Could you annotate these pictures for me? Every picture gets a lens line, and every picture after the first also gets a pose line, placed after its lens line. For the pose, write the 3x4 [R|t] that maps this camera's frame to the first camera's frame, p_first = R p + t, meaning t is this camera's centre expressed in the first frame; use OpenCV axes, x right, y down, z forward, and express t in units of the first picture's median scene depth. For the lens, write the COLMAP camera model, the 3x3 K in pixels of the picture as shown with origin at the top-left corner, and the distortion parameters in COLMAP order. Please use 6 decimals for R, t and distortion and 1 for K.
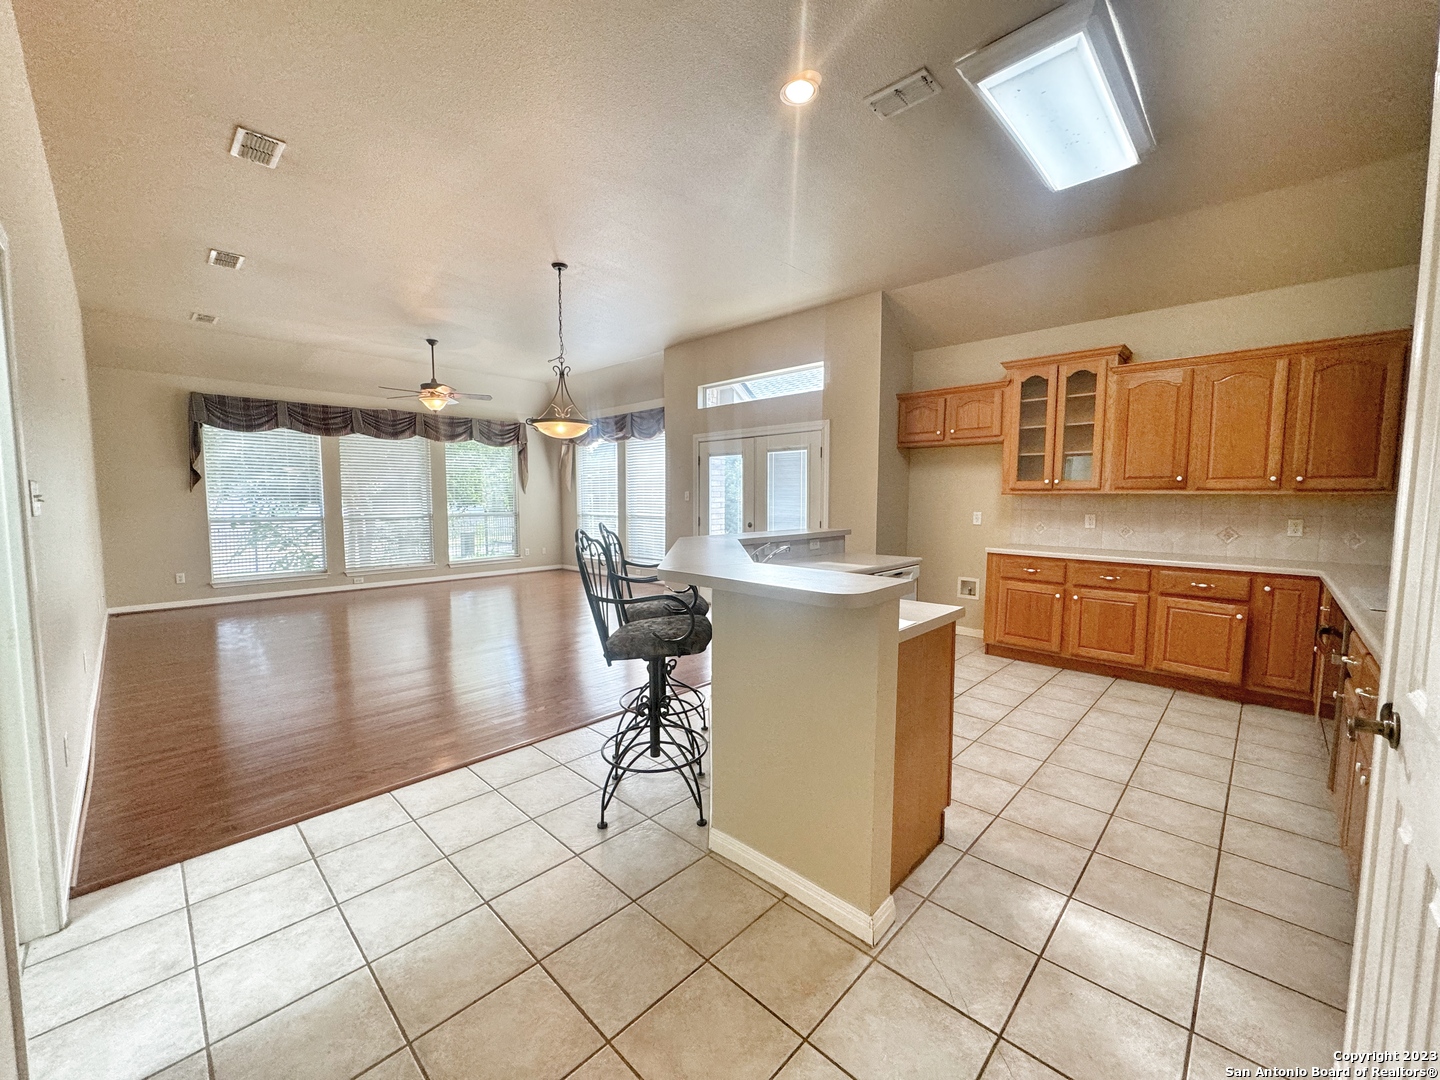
lens RADIAL K [[575.4, 0, 719.1], [0, 575.4, 539.4], [0, 0, 1]] dist [-0.002158, 0.000178]
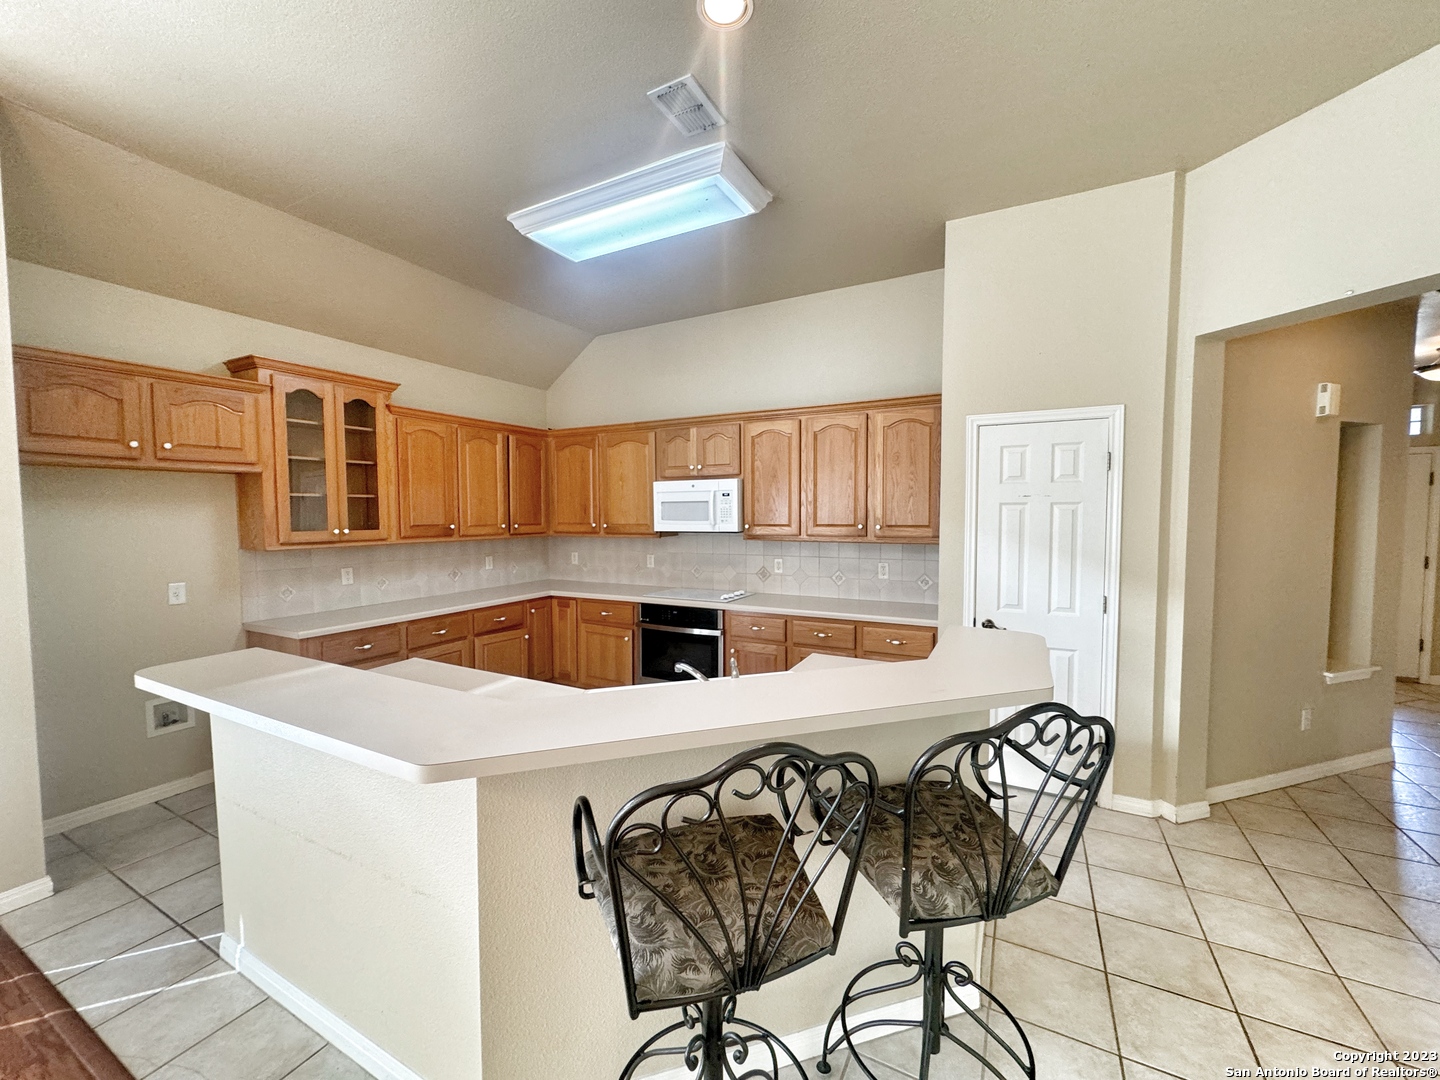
lens RADIAL K [[575.4, 0, 719.1], [0, 575.4, 539.4], [0, 0, 1]] dist [-0.002158, 0.000178]
pose [[-0.274499, -0.049332, 0.960321, -0.211991], [0.079492, 0.994101, 0.073789, -0.071008], [-0.958296, 0.096593, -0.268958, 0.476838]]
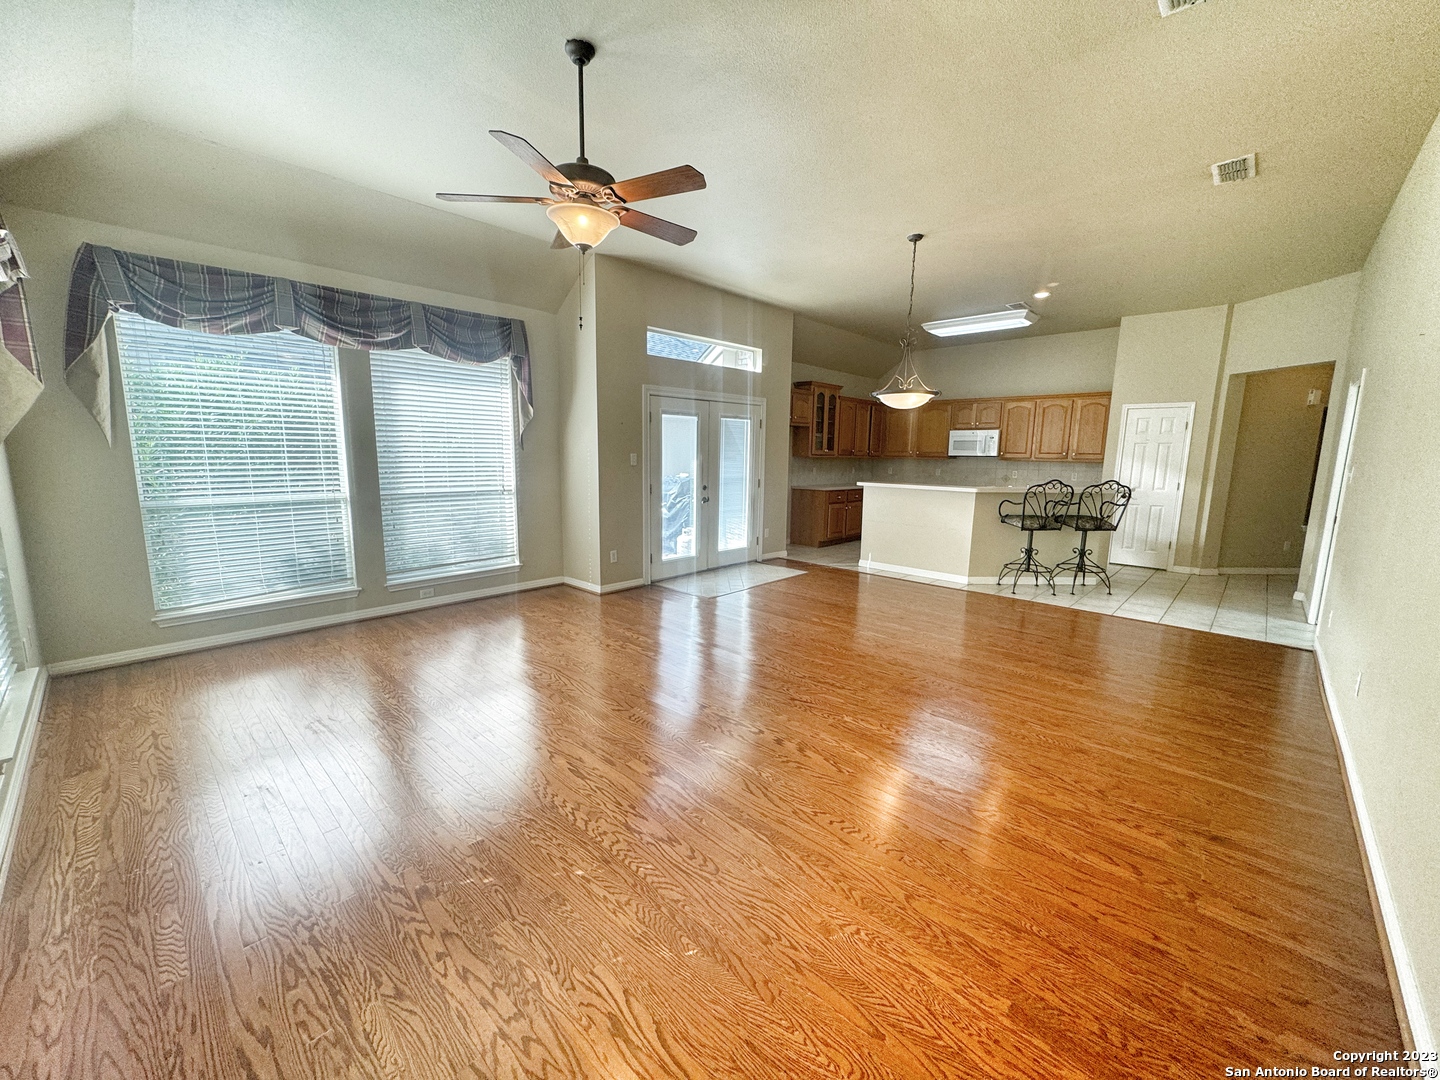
lens RADIAL K [[575.4, 0, 719.1], [0, 575.4, 539.4], [0, 0, 1]] dist [-0.002158, 0.000178]
pose [[-0.010745, -0.153389, 0.988107, -0.900805], [0.061854, 0.986170, 0.153761, -0.083599], [-0.998027, 0.062771, -0.001109, 0.915401]]
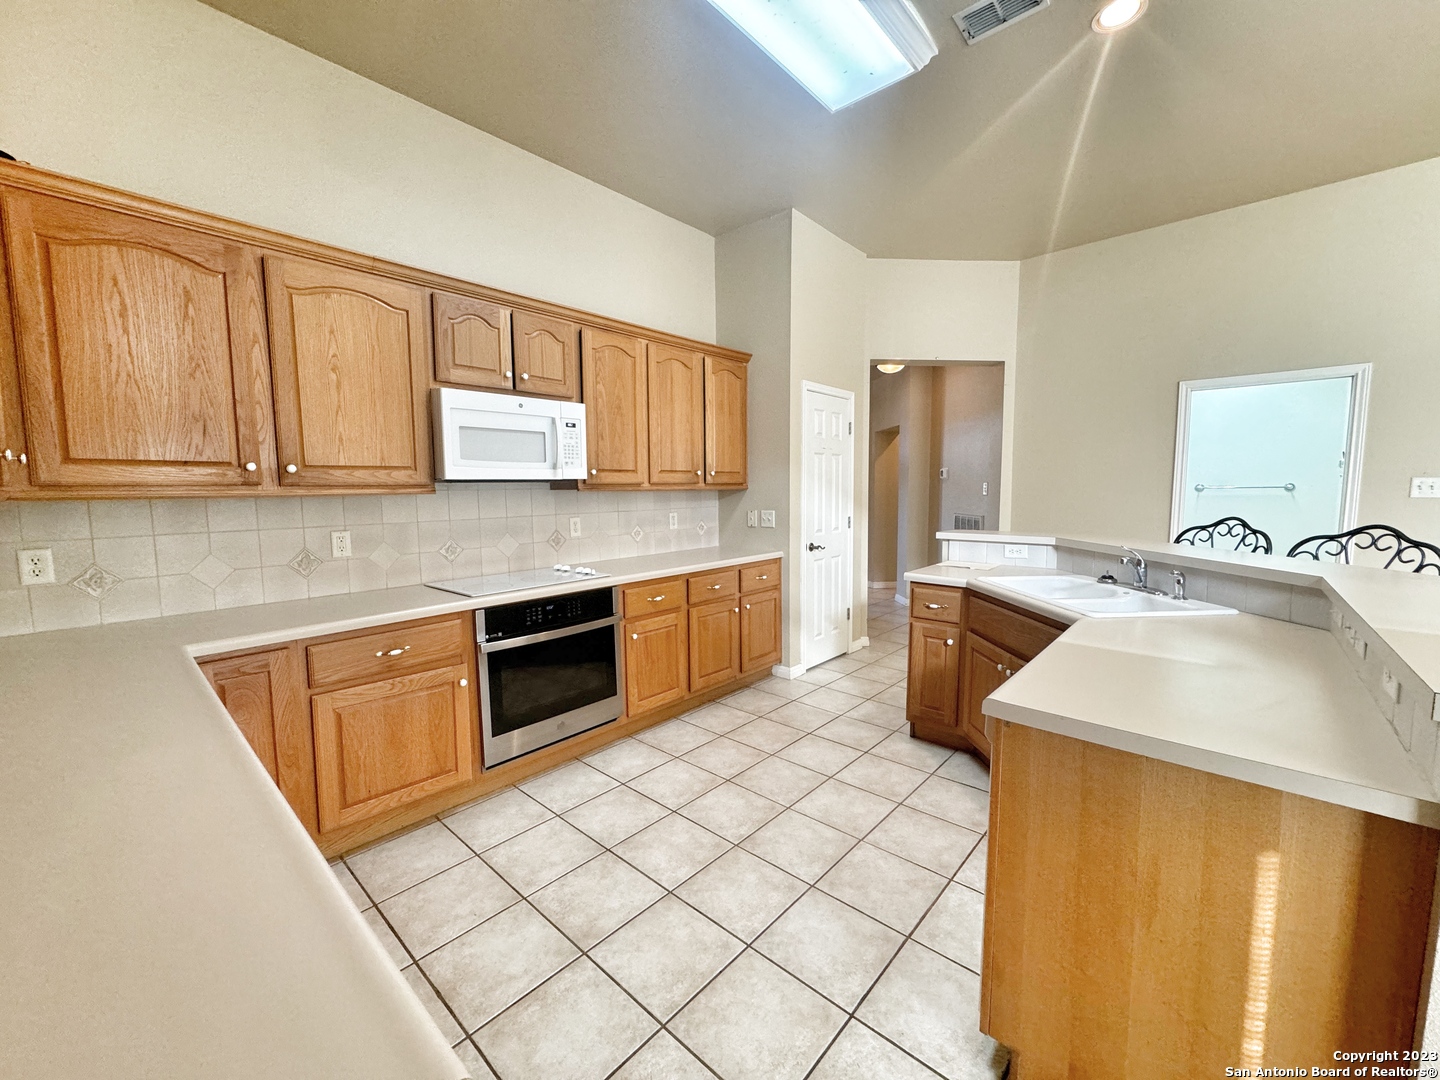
lens RADIAL K [[575.4, 0, 719.1], [0, 575.4, 539.4], [0, 0, 1]] dist [-0.002158, 0.000178]
pose [[-0.999455, 0.007478, -0.032146, 0.289526], [0.001922, 0.985529, 0.169497, -0.061193], [0.032948, 0.169343, -0.985006, 0.737853]]
